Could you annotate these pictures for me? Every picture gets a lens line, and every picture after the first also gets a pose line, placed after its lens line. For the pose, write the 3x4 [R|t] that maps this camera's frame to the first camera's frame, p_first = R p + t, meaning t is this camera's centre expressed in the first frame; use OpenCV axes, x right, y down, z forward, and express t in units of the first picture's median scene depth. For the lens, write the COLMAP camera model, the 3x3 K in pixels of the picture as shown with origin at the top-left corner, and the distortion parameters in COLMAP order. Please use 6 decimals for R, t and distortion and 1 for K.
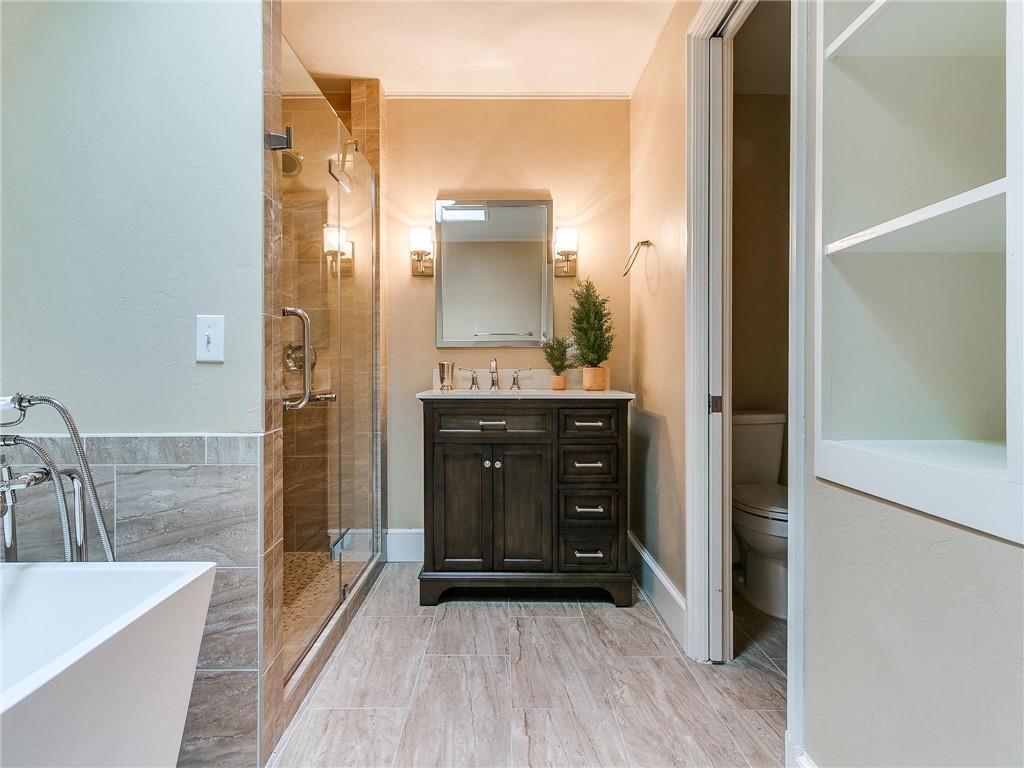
lens RADIAL K [[548.7, 0, 506.7], [0, 548.7, 370.6], [0, 0, 1]] dist [0.004814, 0.000429]
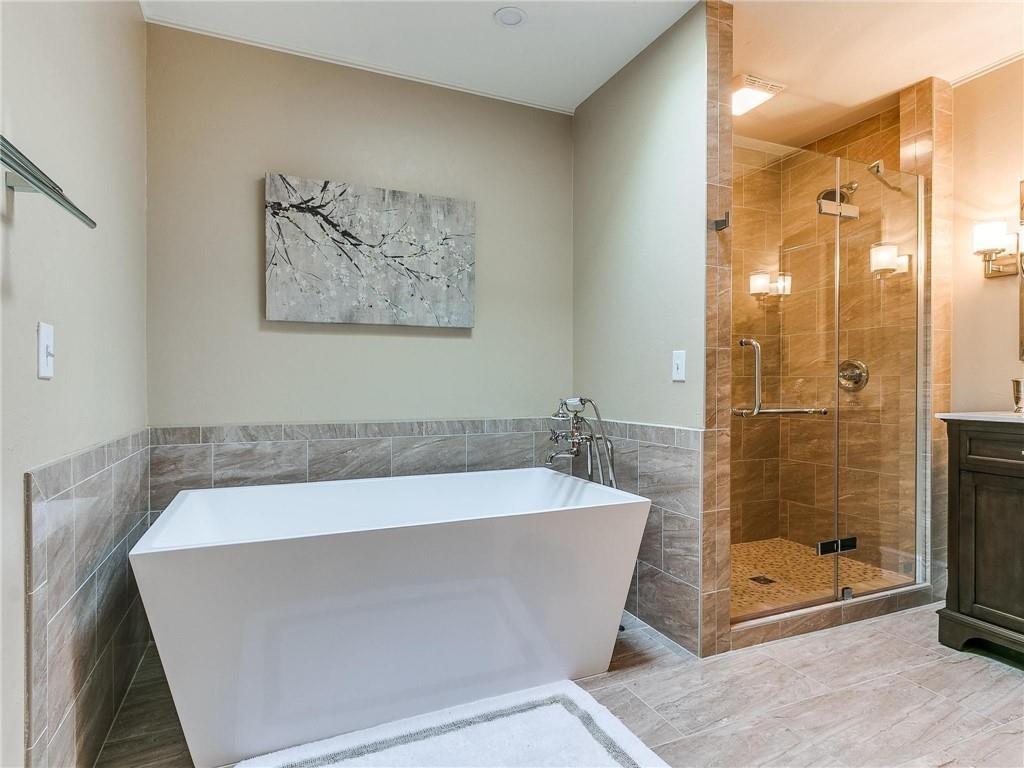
lens RADIAL K [[548.7, 0, 507.4], [0, 548.7, 384.5], [0, 0, 1]] dist [0.004814, 0.000429]
pose [[0.398839, 0.000695, -0.917021, 0.402835], [-0.006664, 0.999976, -0.002141, 0.000191], [0.916997, 0.006965, 0.398834, -0.038257]]
